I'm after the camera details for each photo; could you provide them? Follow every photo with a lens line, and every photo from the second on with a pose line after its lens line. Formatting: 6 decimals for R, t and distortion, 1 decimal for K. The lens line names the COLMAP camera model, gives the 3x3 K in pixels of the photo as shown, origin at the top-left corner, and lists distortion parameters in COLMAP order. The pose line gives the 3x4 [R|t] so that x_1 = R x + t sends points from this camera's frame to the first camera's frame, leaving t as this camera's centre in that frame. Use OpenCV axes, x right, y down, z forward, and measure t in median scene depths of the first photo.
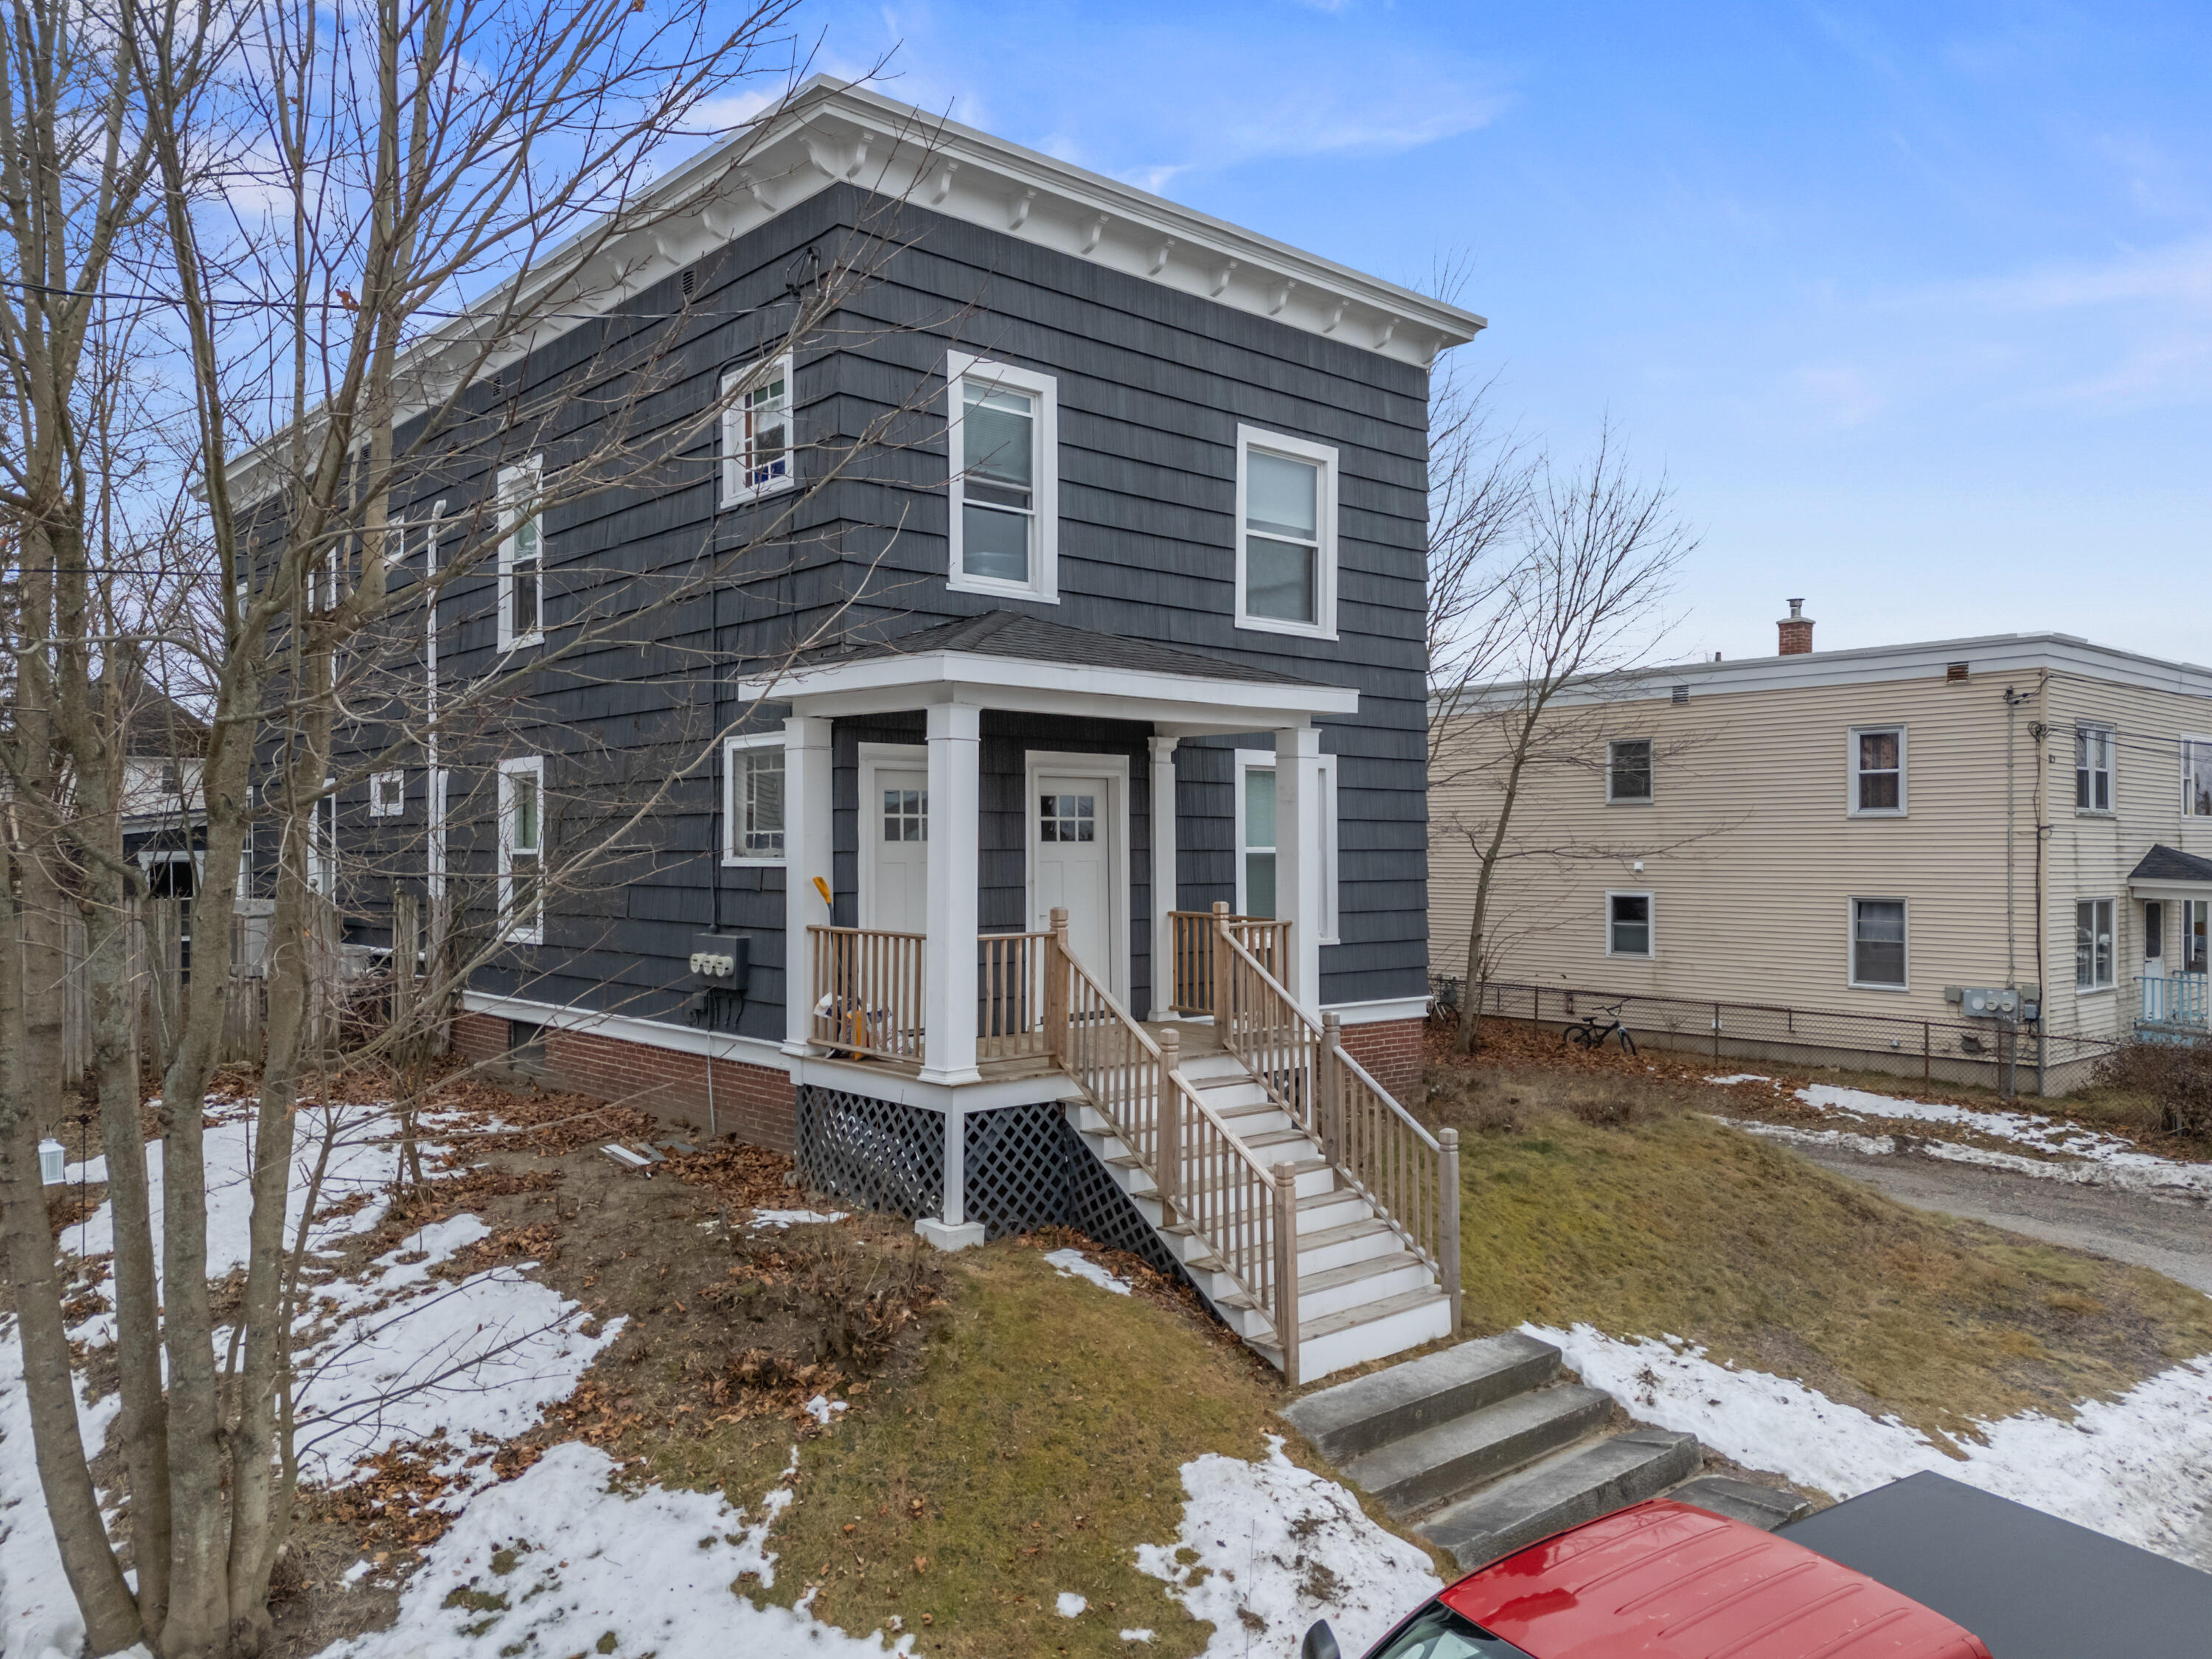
lens RADIAL K [[1627.2, 0, 1105.0], [0, 1627.2, 843.2], [0, 0, 1]] dist [0.090283, -0.091055]
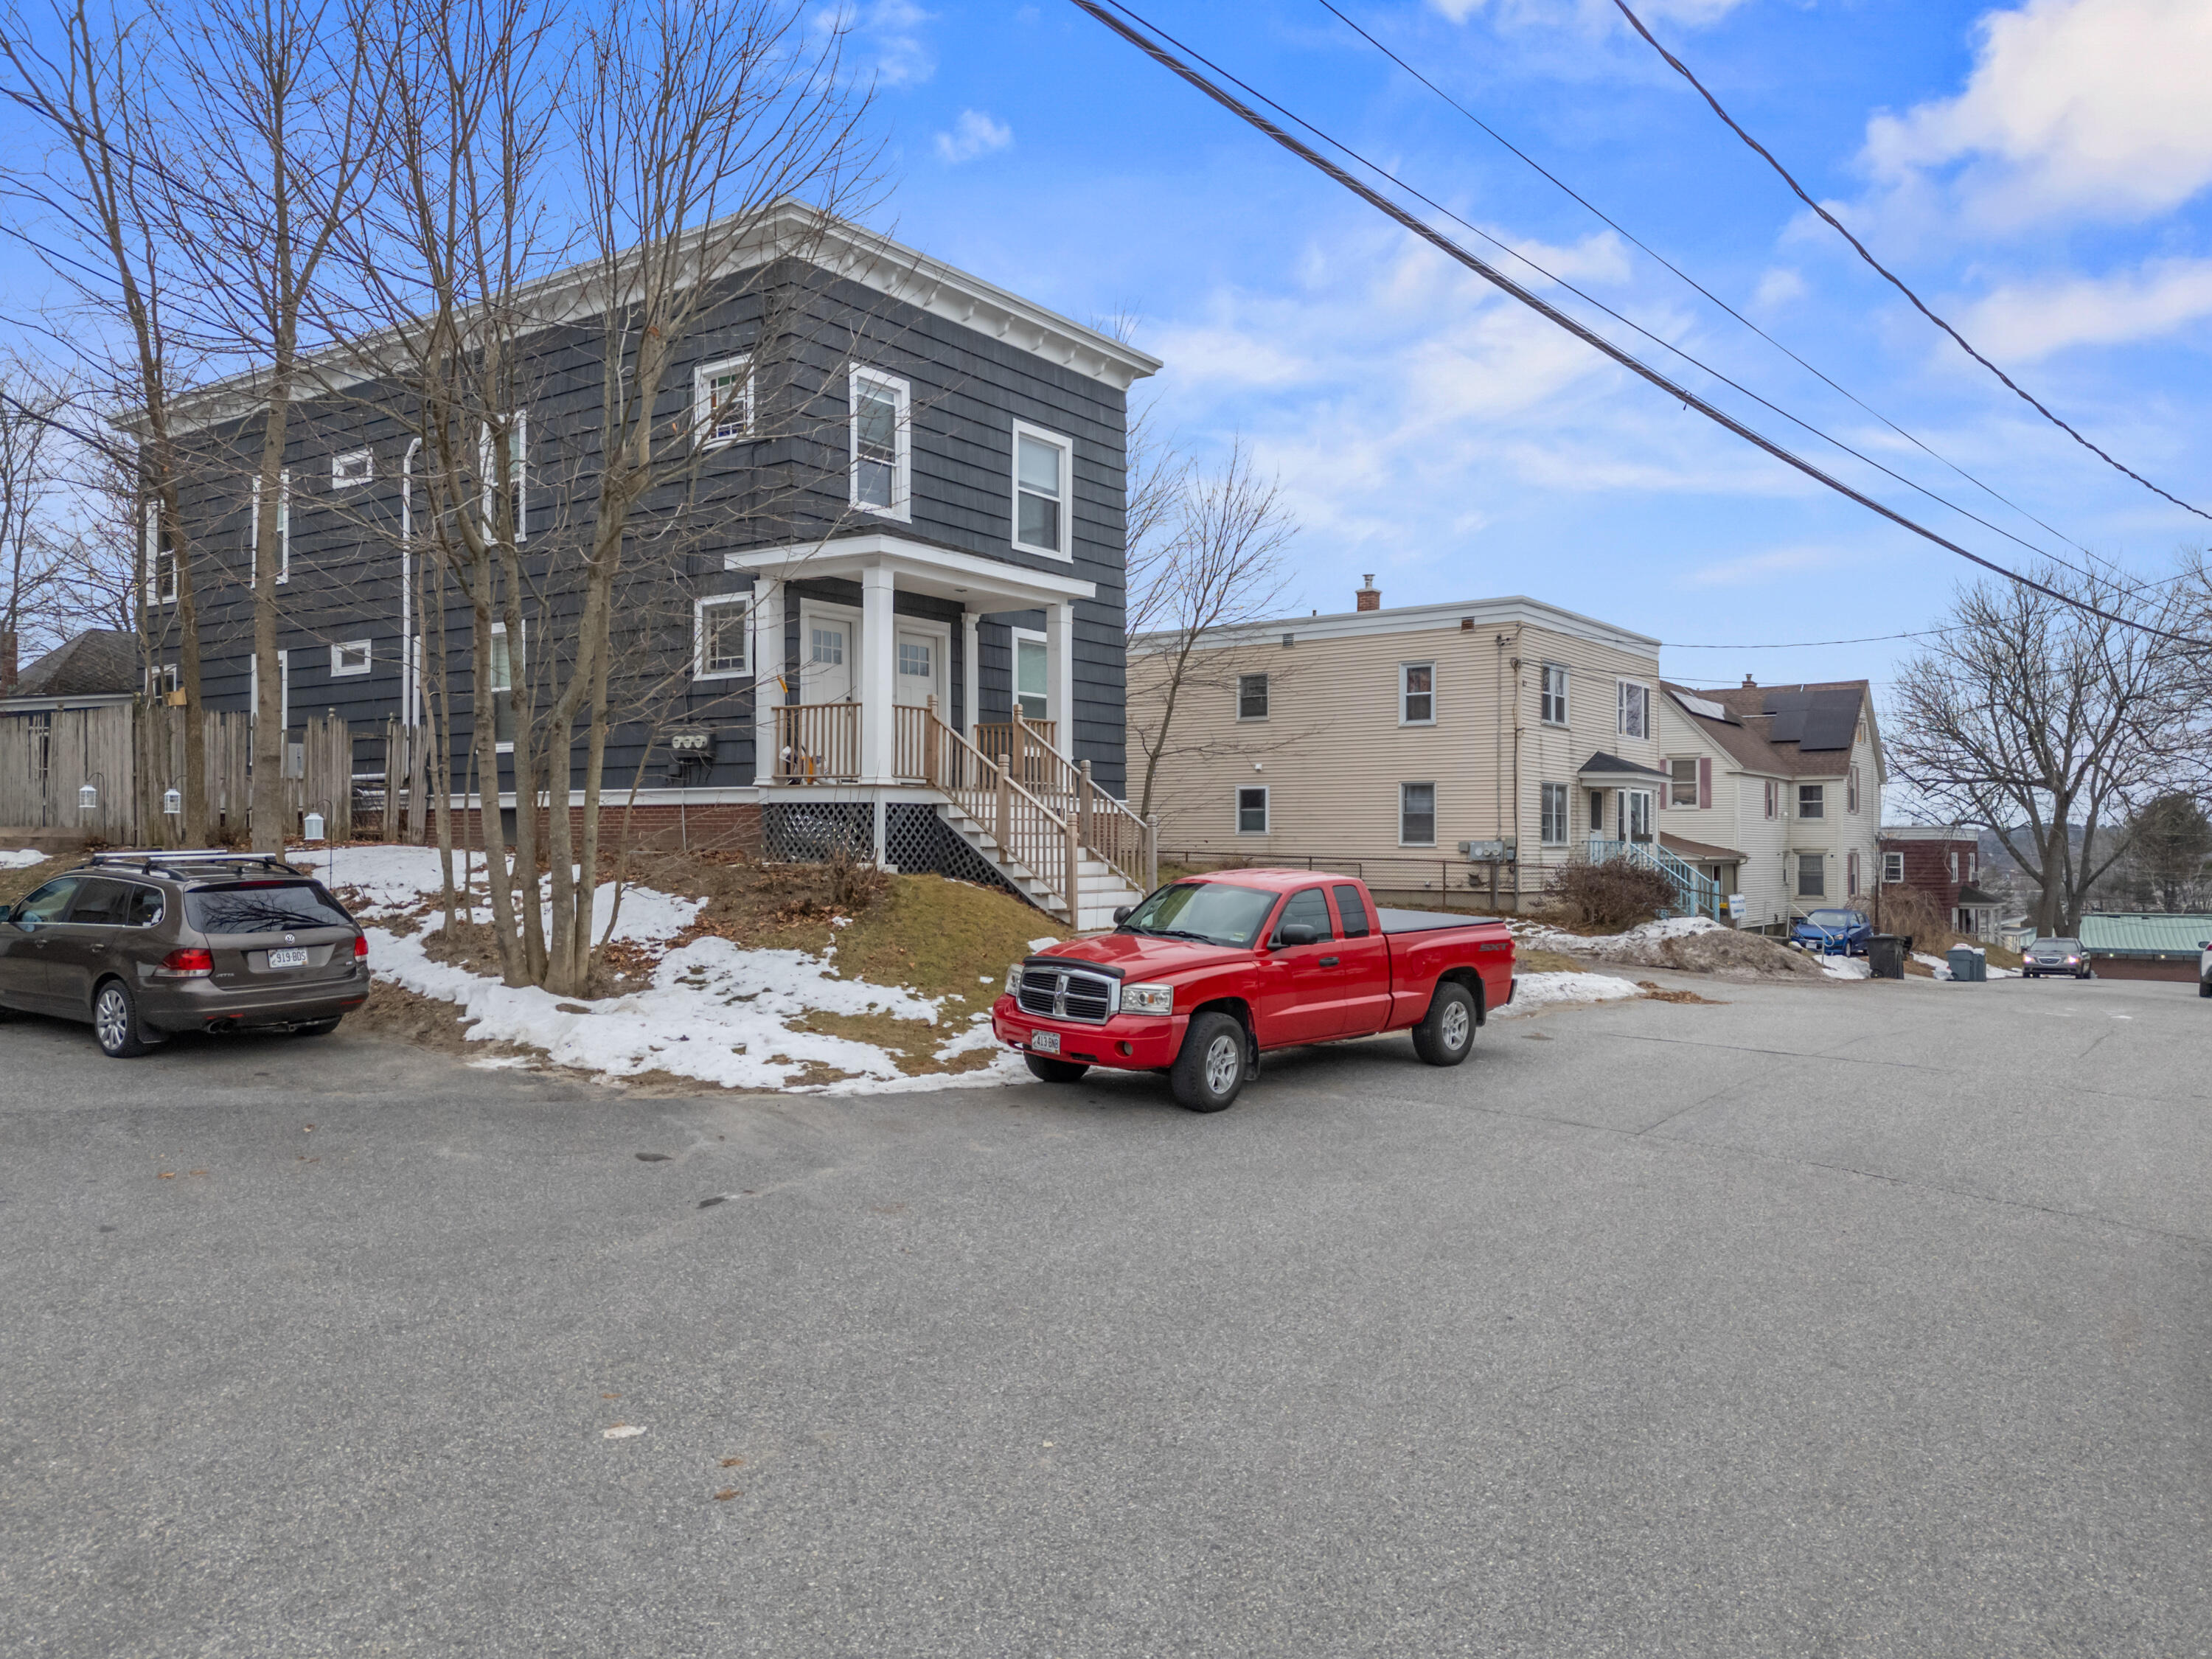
lens RADIAL K [[1608.7, 0, 1106.0], [0, 1608.7, 829.5], [0, 0, 1]] dist [0.140018, -0.230178]
pose [[0.977020, 0.005536, 0.213078, -0.161187], [-0.004186, 0.999968, -0.006785, 0.147898], [-0.213109, 0.005737, 0.977012, -0.536762]]
